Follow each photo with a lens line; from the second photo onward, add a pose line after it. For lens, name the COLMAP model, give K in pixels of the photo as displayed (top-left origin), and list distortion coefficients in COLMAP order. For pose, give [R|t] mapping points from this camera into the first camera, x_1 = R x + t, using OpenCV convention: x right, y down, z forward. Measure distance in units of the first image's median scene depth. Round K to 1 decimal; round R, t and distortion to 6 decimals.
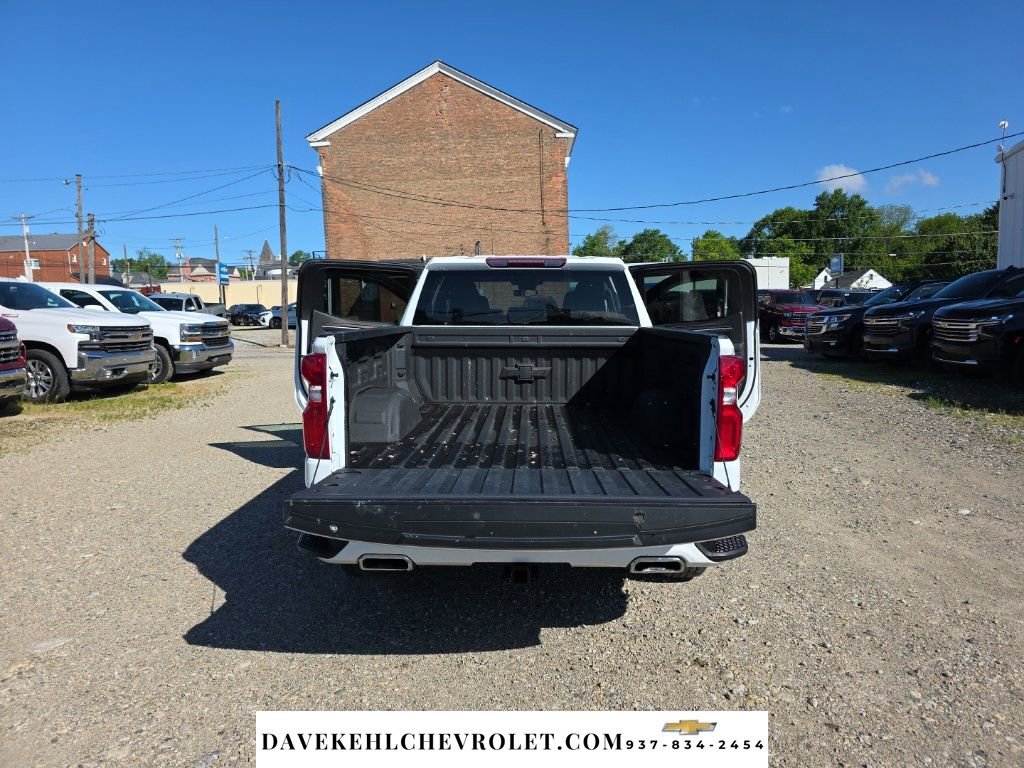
lens RADIAL K [[688.7, 0, 528.3], [0, 688.7, 380.0], [0, 0, 1]] dist [0.048629, -0.042932]
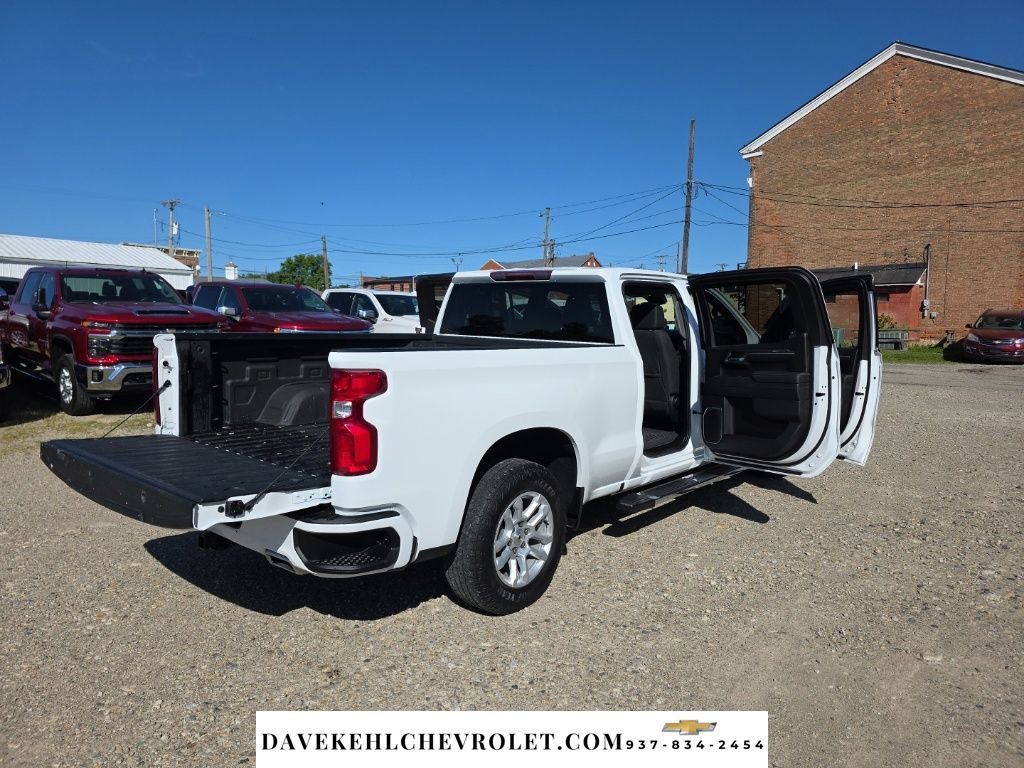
lens RADIAL K [[688.6, 0, 519.7], [0, 688.6, 383.9], [0, 0, 1]] dist [0.047874, -0.042457]
pose [[0.772715, 0.080083, -0.629681, 0.300321], [-0.087236, 0.995994, 0.019618, -0.015283], [0.628730, 0.039772, 0.776606, 0.106342]]
